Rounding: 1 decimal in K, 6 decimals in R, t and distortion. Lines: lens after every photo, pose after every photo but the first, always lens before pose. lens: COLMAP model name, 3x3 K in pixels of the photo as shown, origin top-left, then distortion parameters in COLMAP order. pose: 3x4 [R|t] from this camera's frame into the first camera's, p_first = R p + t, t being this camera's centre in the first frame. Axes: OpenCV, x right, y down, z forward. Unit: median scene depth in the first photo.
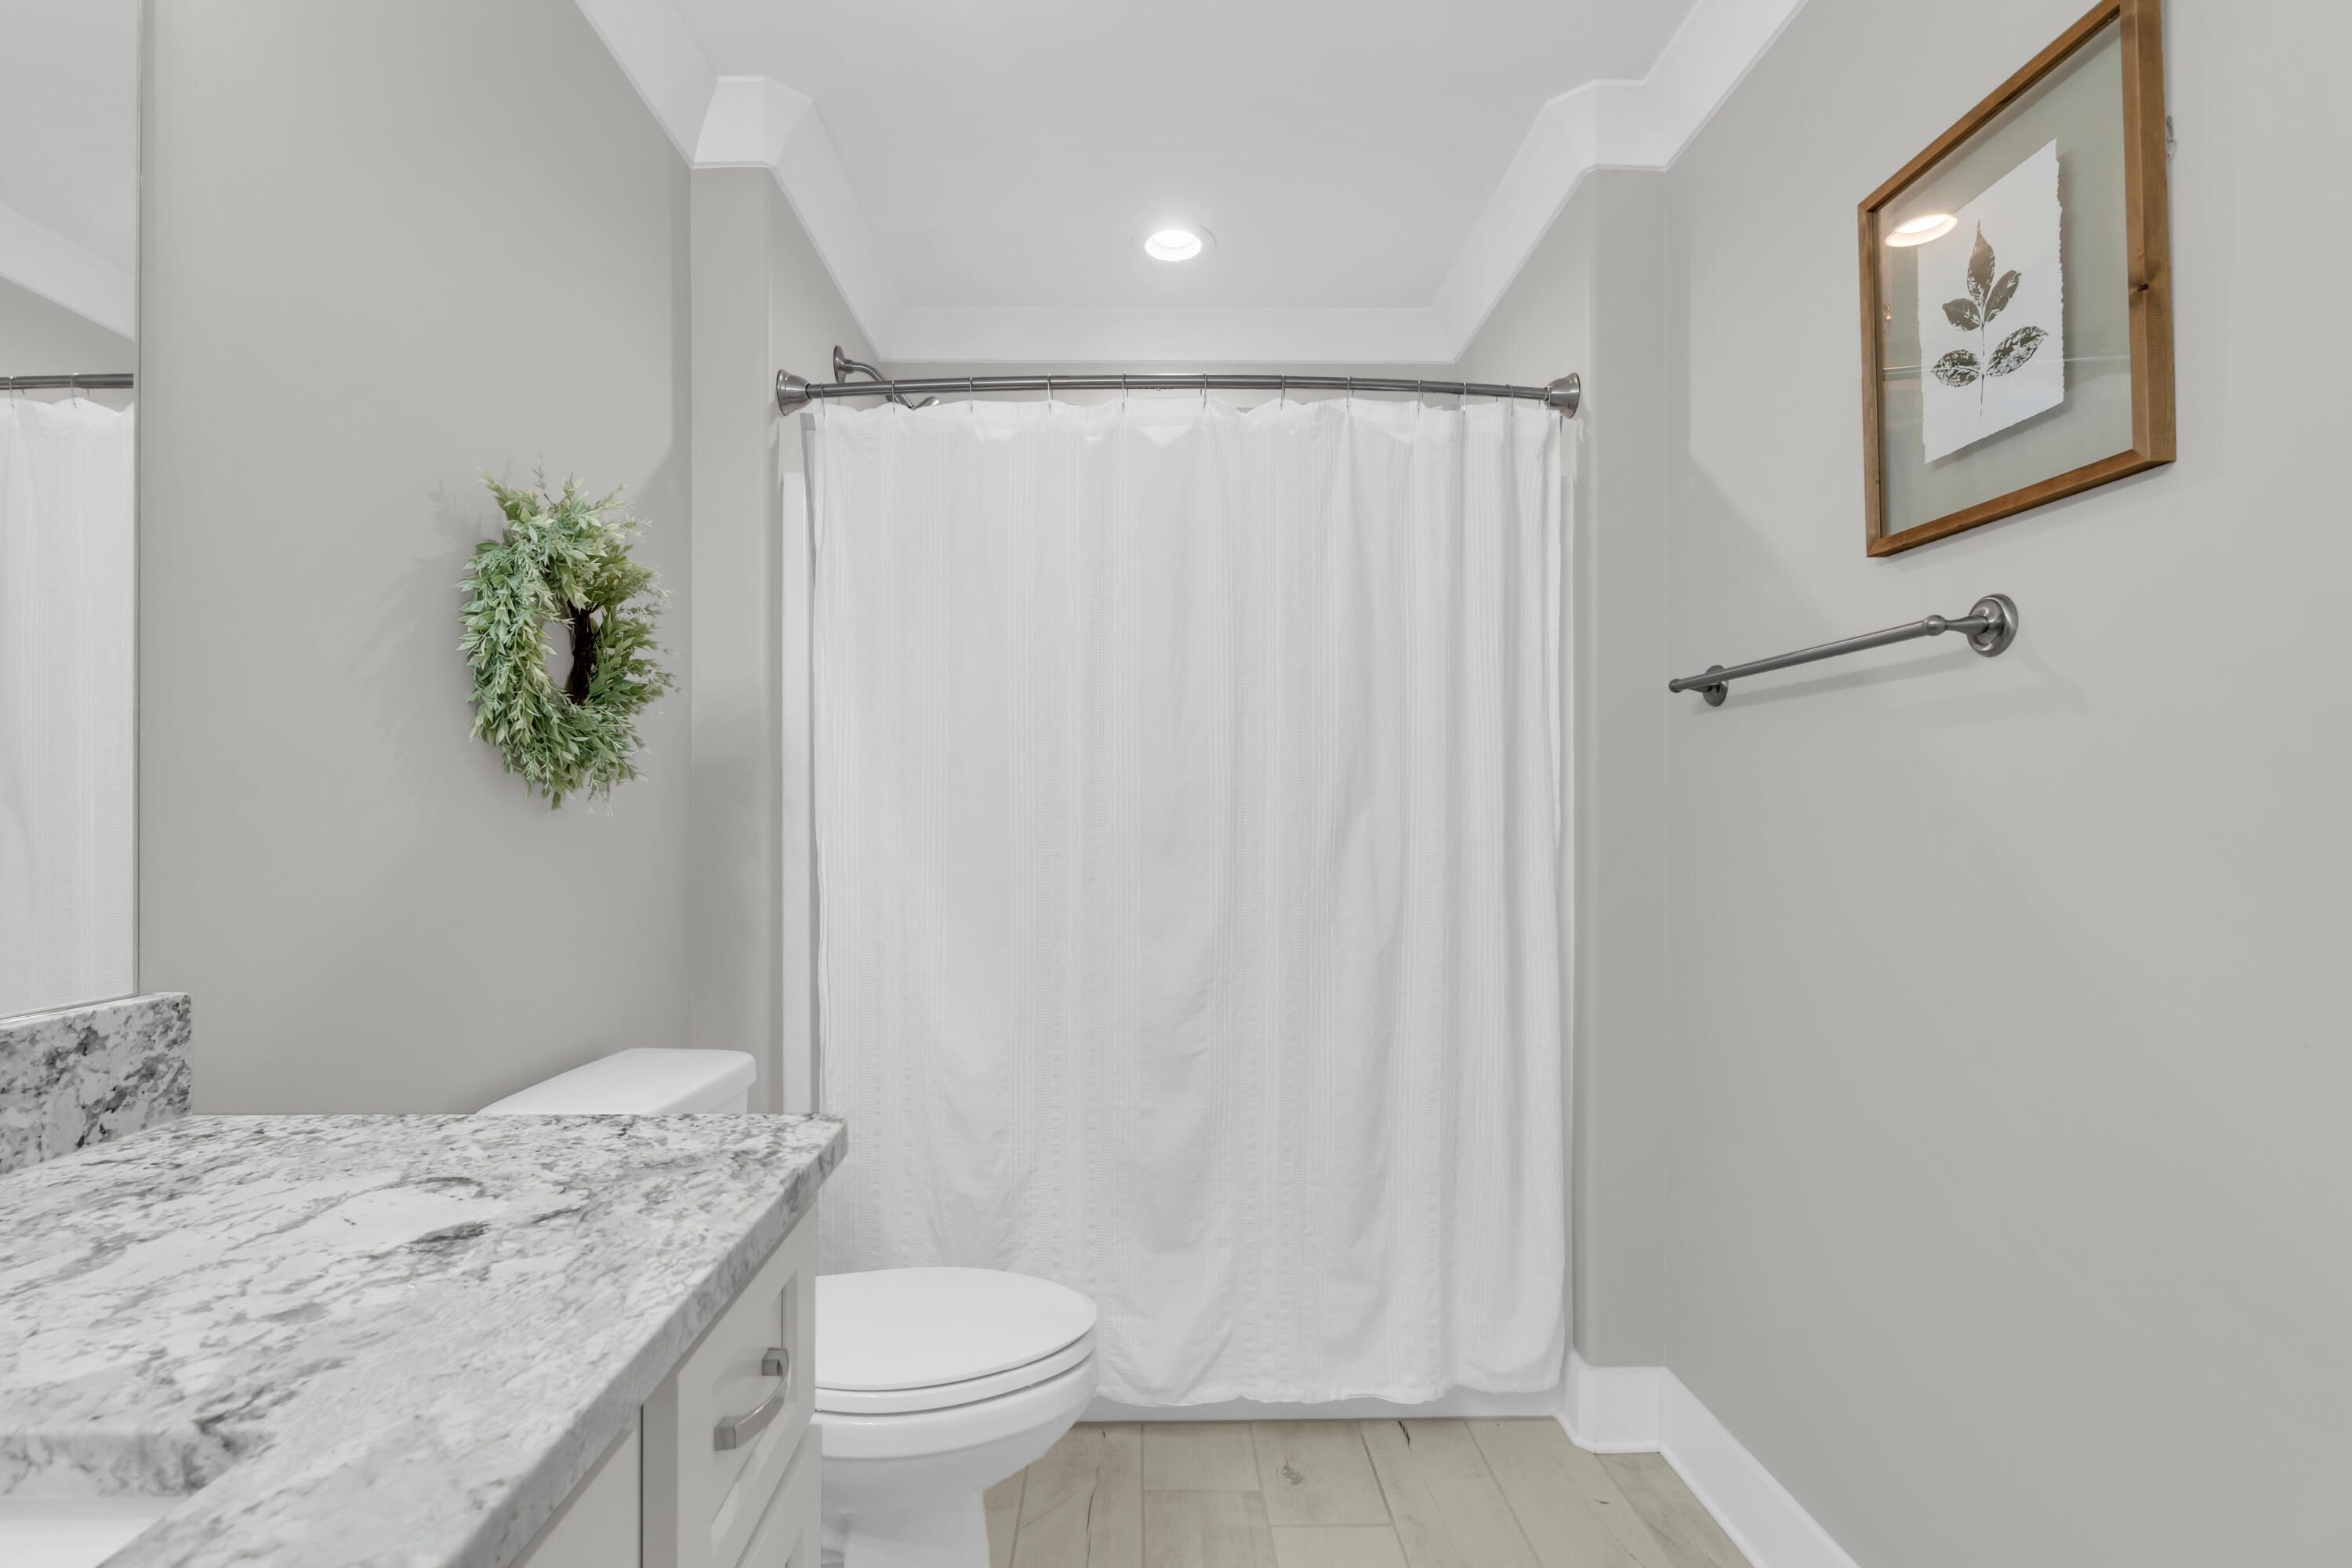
lens RADIAL K [[1115.0, 0, 1139.2], [0, 1115.0, 817.2], [0, 0, 1]] dist [-0.001326, -0.000680]
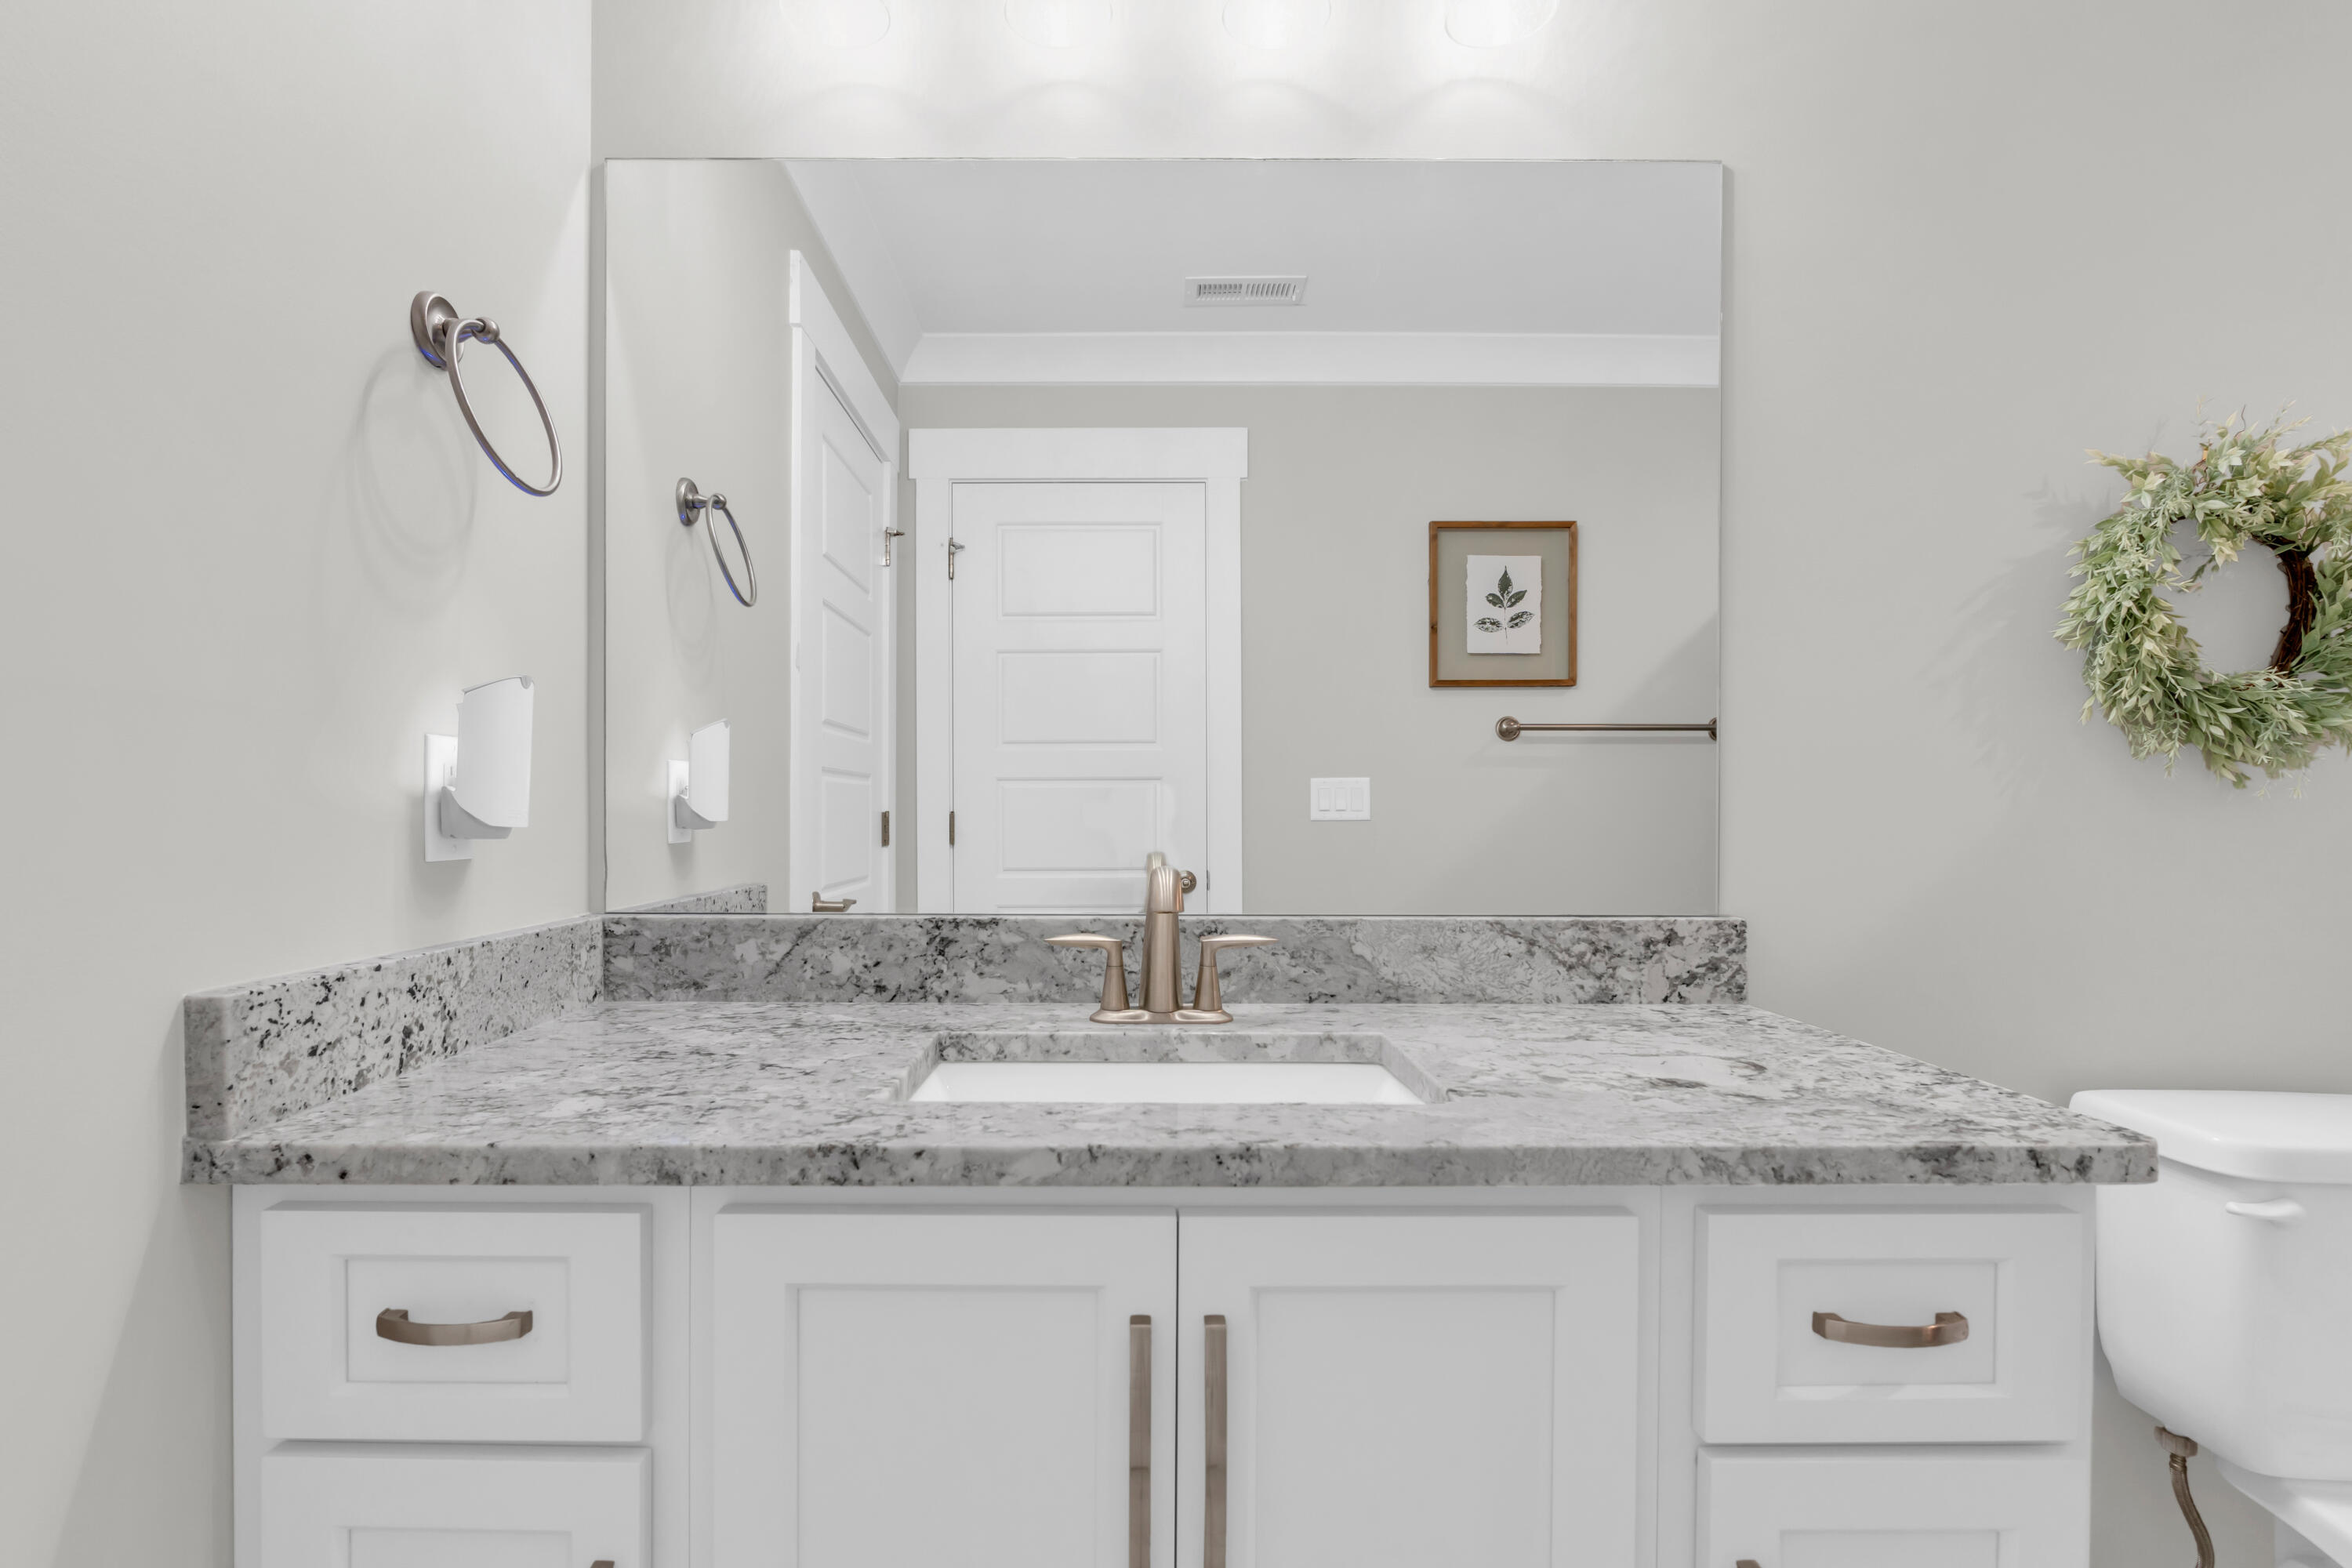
lens RADIAL K [[1115.0, 0, 1139.2], [0, 1115.0, 817.2], [0, 0, 1]] dist [-0.001326, -0.000680]
pose [[-0.003827, 0.011060, -0.999932, 0.656964], [-0.004401, 0.999929, 0.011076, 0.013840], [0.999983, 0.004443, -0.003778, 0.240656]]
